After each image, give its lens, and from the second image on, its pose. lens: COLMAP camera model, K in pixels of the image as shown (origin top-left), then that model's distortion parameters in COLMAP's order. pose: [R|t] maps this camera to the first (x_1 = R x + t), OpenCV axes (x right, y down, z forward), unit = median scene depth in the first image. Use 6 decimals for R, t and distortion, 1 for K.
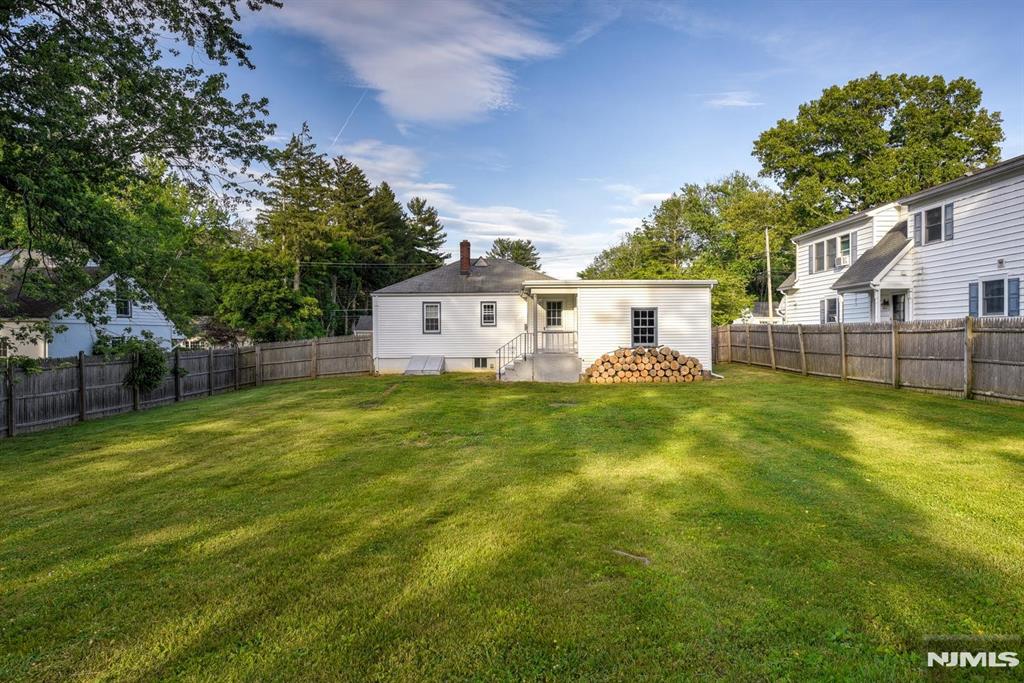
lens RADIAL K [[621.2, 0, 515.7], [0, 621.2, 345.2], [0, 0, 1]] dist [0.031383, -0.007772]
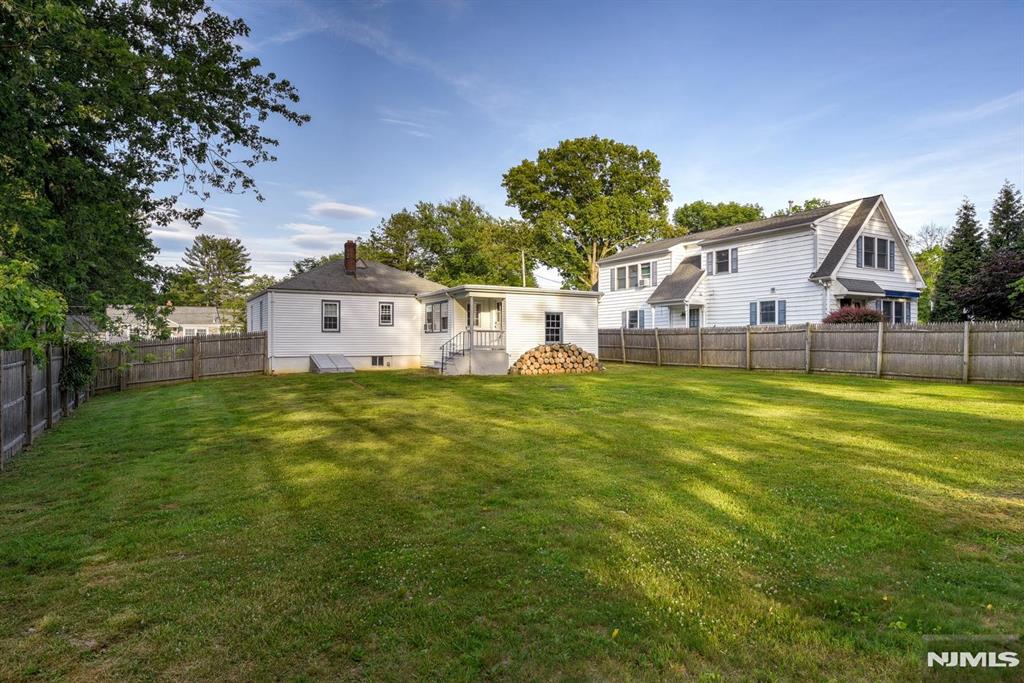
lens RADIAL K [[621.2, 0, 506.8], [0, 621.2, 337.4], [0, 0, 1]] dist [0.031383, -0.007772]
pose [[0.877695, 0.011873, 0.479073, -0.388776], [0.001921, 0.999598, -0.028293, 0.019771], [-0.479217, 0.025752, 0.877319, -0.013449]]
